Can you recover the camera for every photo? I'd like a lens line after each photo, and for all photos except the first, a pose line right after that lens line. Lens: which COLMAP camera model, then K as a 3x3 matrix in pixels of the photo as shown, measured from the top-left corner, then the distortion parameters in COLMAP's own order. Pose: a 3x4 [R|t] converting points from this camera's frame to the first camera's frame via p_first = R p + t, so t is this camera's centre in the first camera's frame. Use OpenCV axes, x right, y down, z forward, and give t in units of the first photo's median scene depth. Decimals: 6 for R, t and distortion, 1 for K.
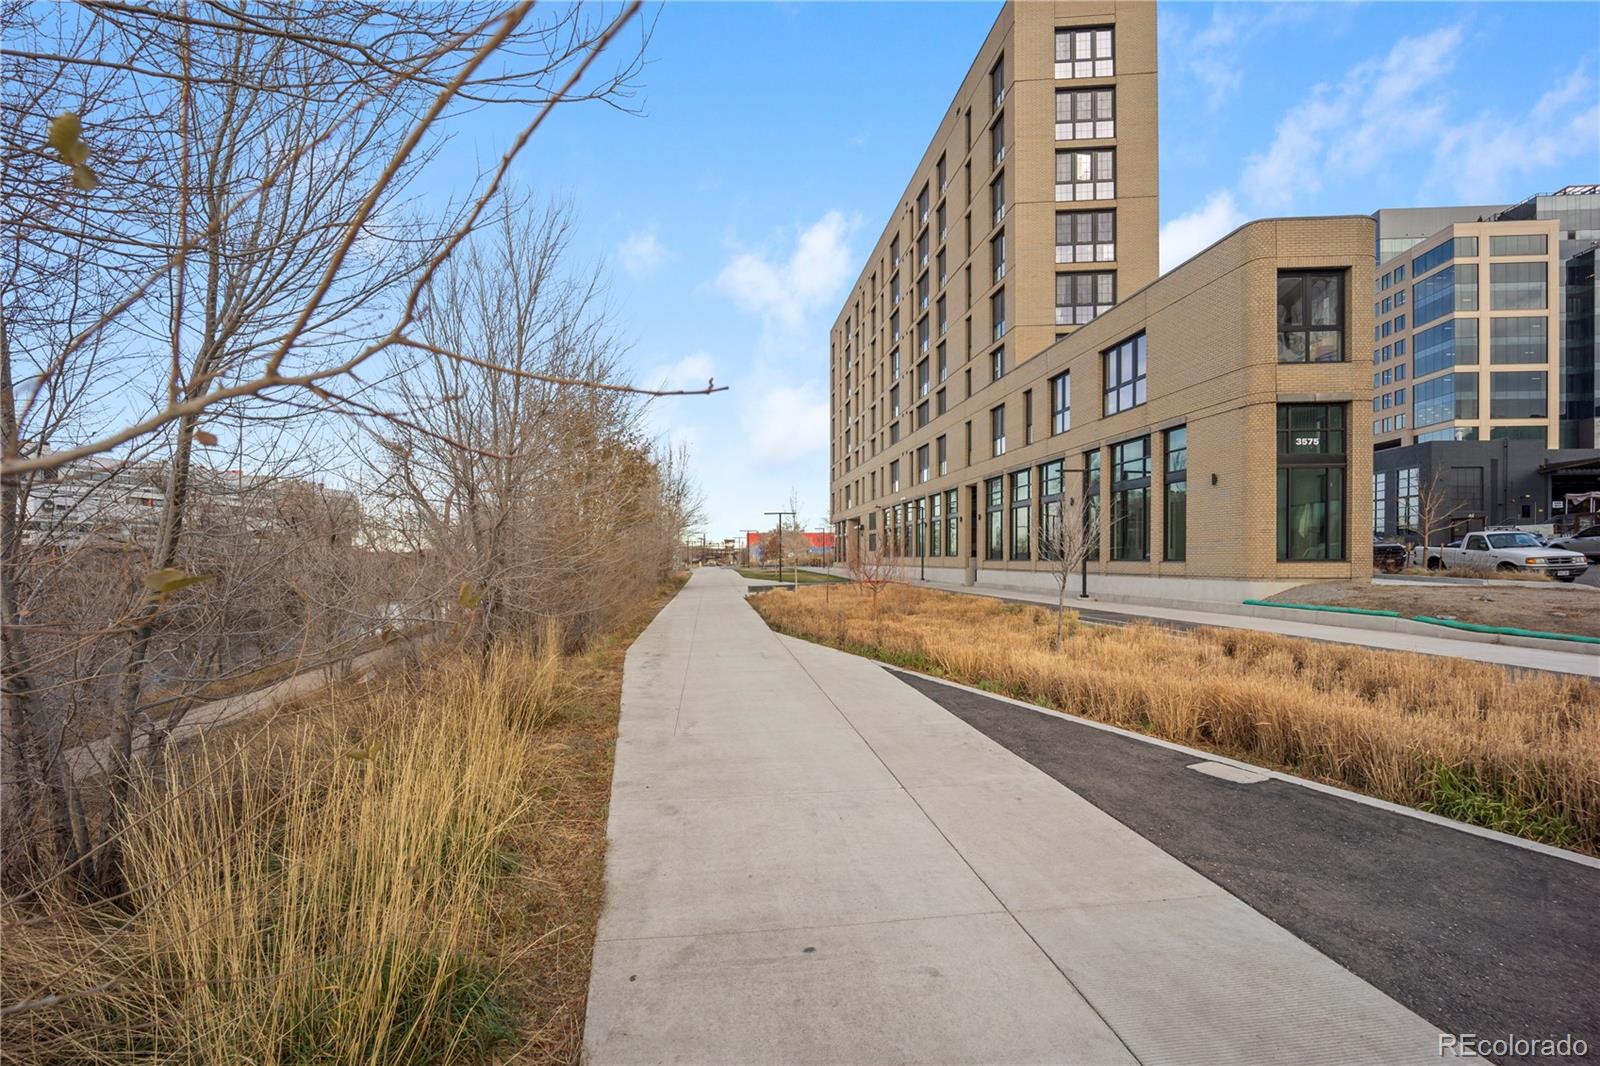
lens RADIAL K [[669.3, 0, 795.6], [0, 669.3, 561.1], [0, 0, 1]] dist [-0.001394, -0.000120]
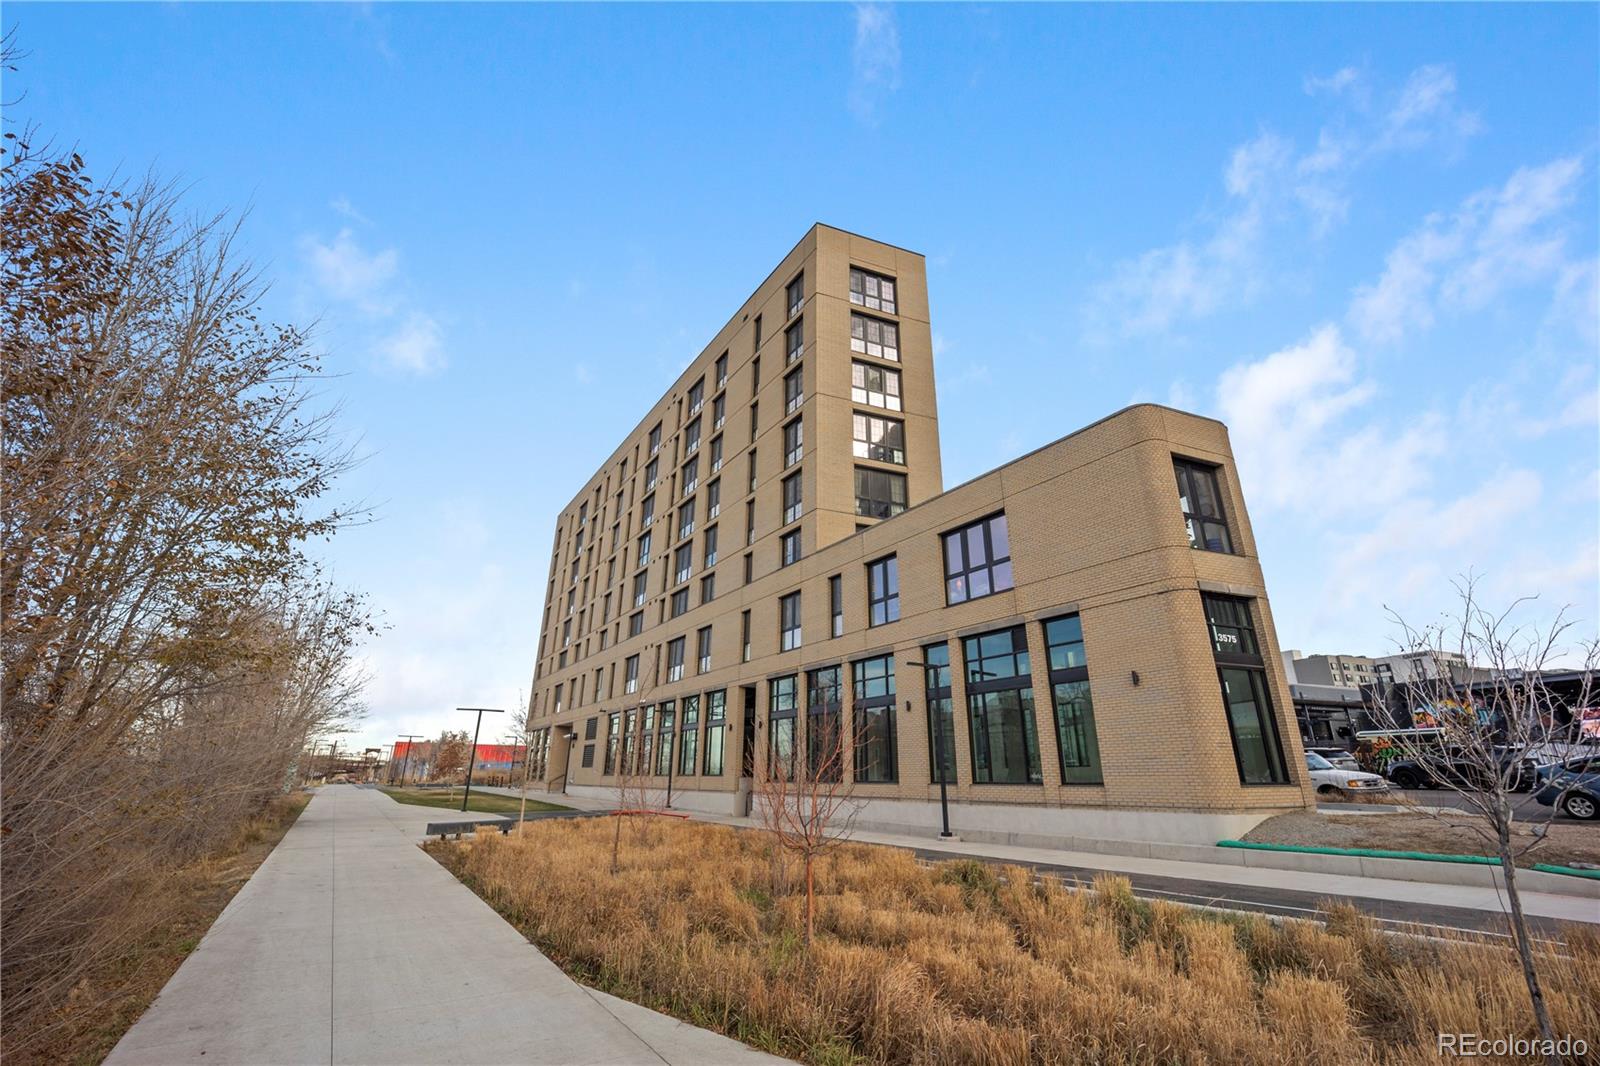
lens RADIAL K [[651.8, 0, 800.0], [0, 651.8, 533.0], [0, 0, 1]] dist [-0.019703, 0.000046]
pose [[0.892896, 0.167820, 0.417820, -0.052718], [-0.007648, 0.933465, -0.358586, -0.000699], [-0.450199, 0.316985, 0.834771, 0.255056]]
